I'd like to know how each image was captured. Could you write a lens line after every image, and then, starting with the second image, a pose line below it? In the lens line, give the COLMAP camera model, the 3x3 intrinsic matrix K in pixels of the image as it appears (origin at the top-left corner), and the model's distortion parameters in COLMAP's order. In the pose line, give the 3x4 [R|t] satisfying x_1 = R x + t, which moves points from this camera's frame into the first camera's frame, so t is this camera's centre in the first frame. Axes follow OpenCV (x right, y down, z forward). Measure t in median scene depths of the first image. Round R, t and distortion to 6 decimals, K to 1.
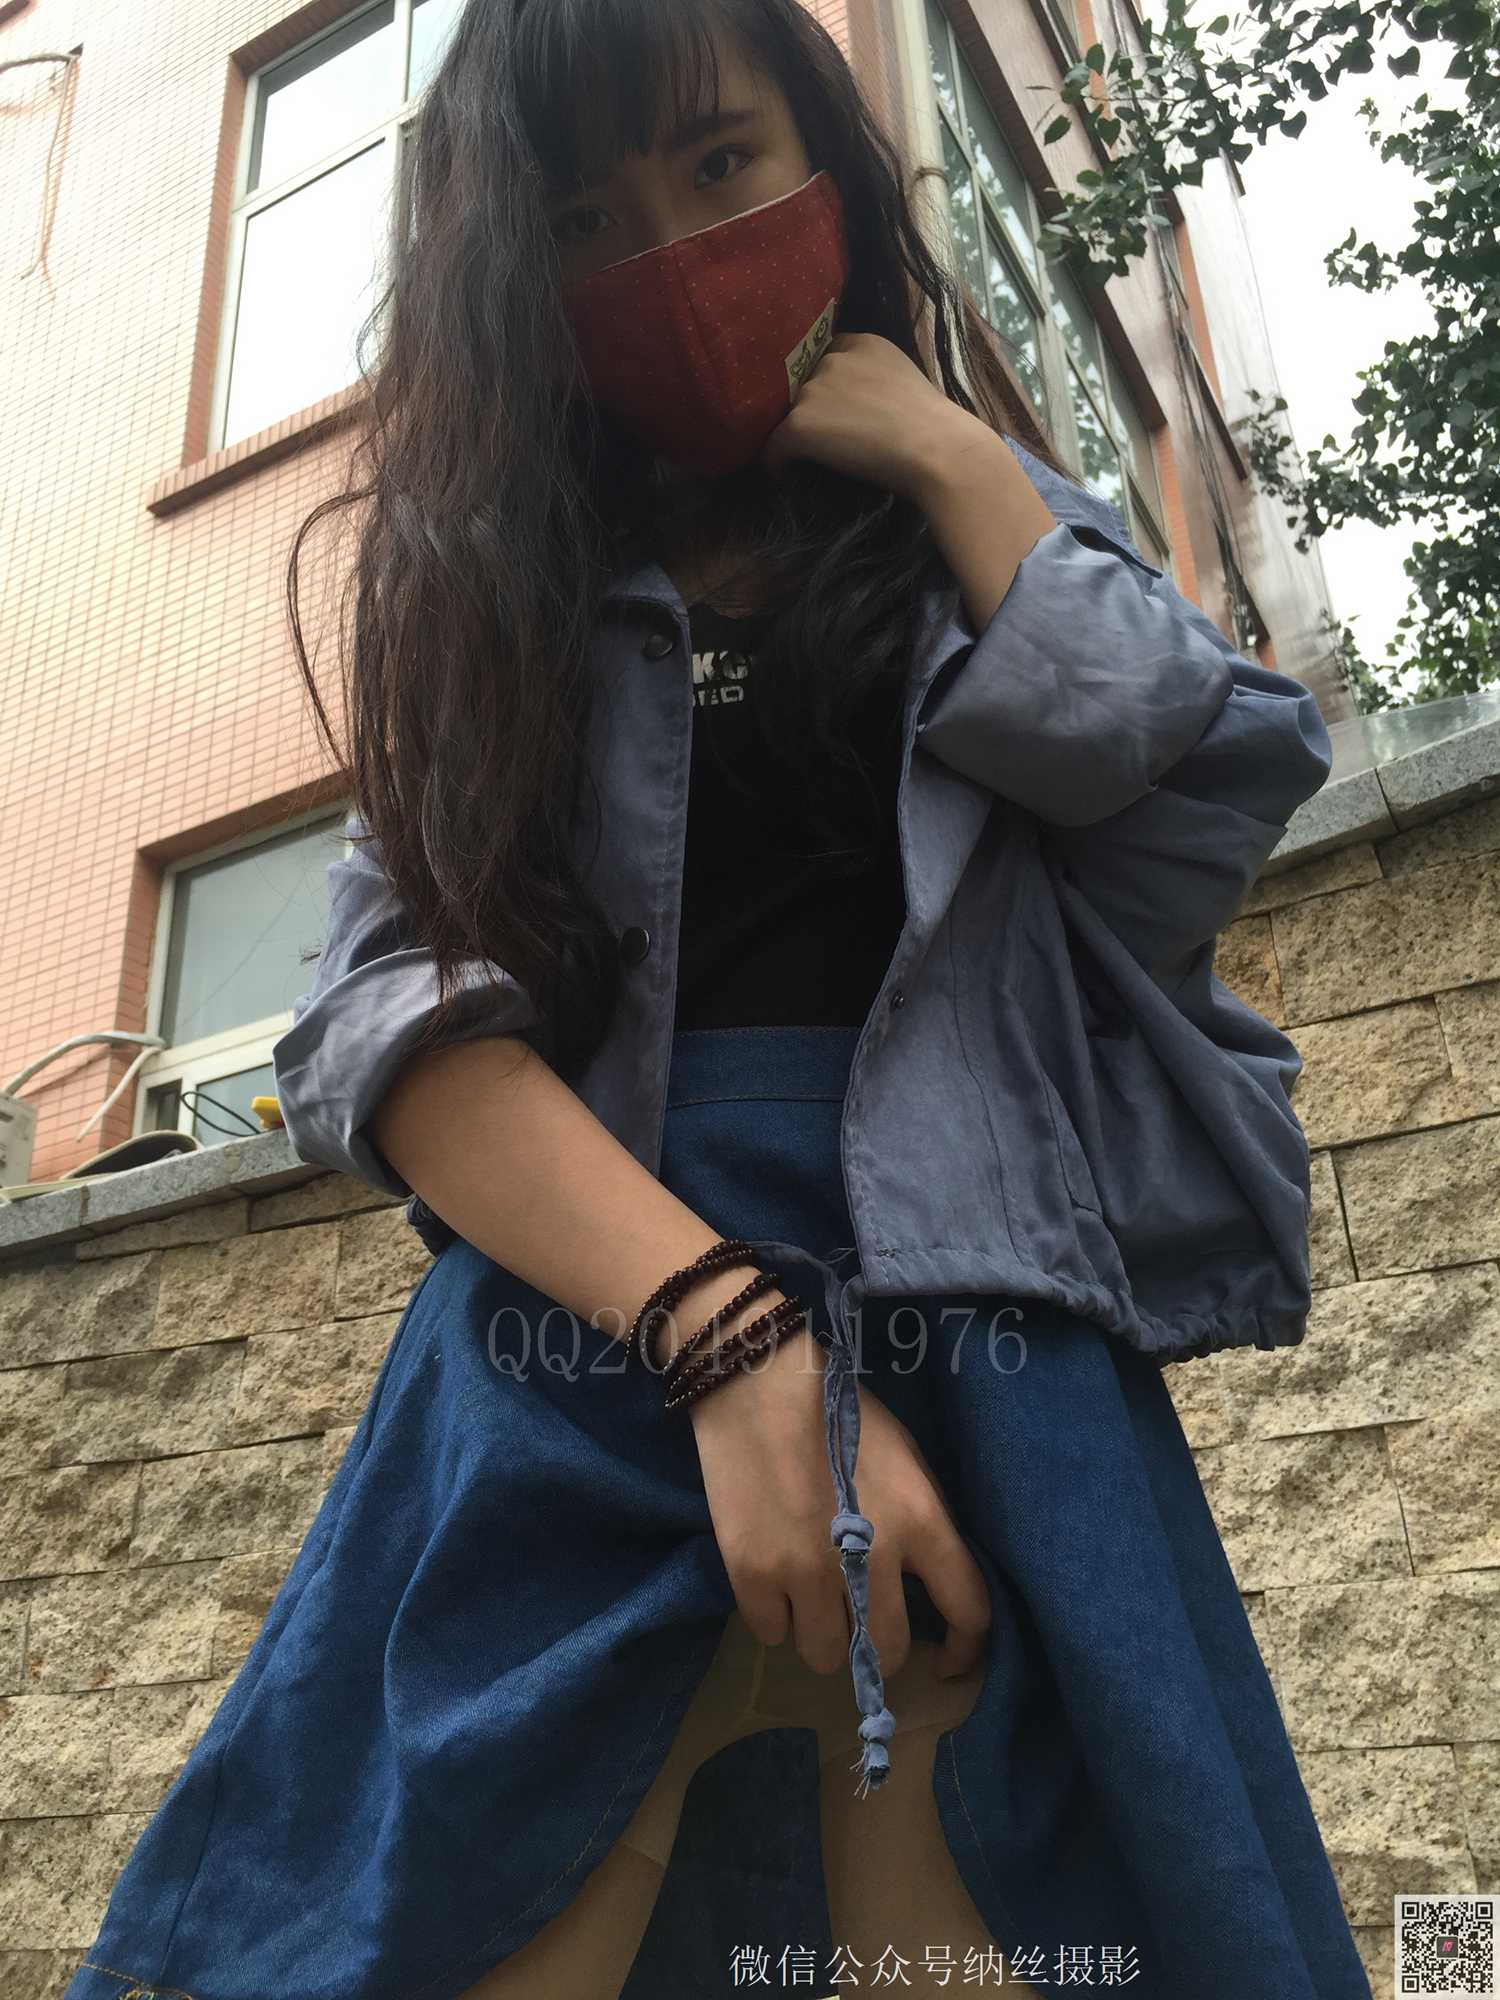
lens RADIAL K [[1708.2, 0, 754.5], [0, 1708.2, 1010.7], [0, 0, 1]] dist [0.070671, -0.099649]
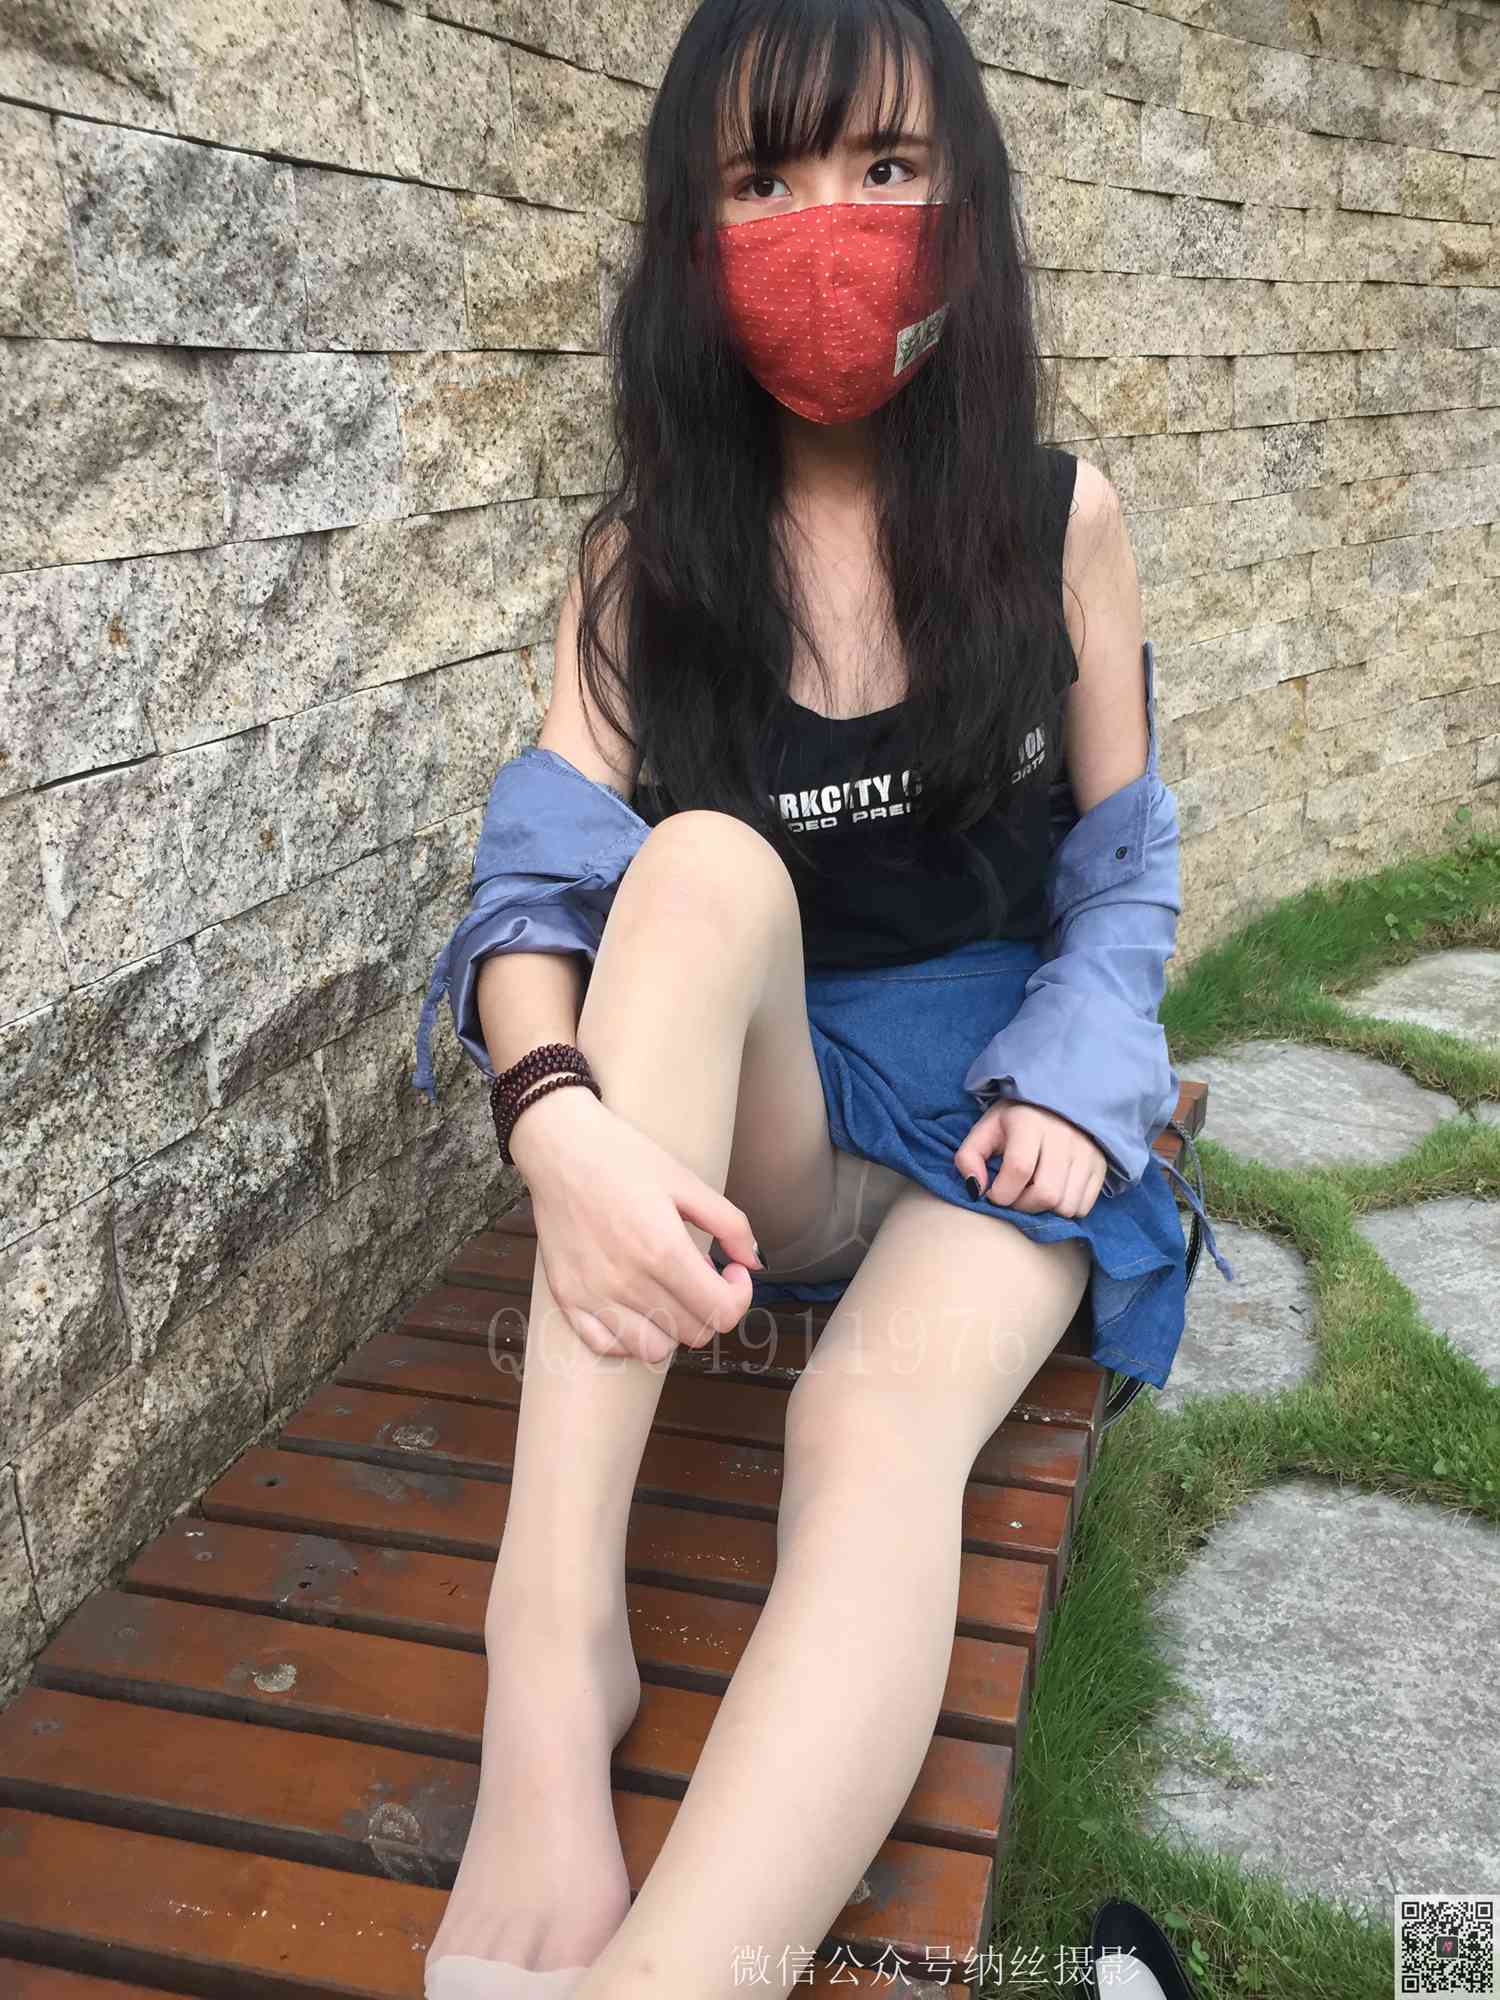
lens RADIAL K [[1708.2, 0, 751.4], [0, 1708.2, 998.5], [0, 0, 1]] dist [0.070671, -0.099649]
pose [[-0.154020, -0.272262, 0.949817, -0.549834], [-0.372321, 0.906420, 0.199448, 0.193696], [-0.915235, -0.322918, -0.240975, 0.899759]]
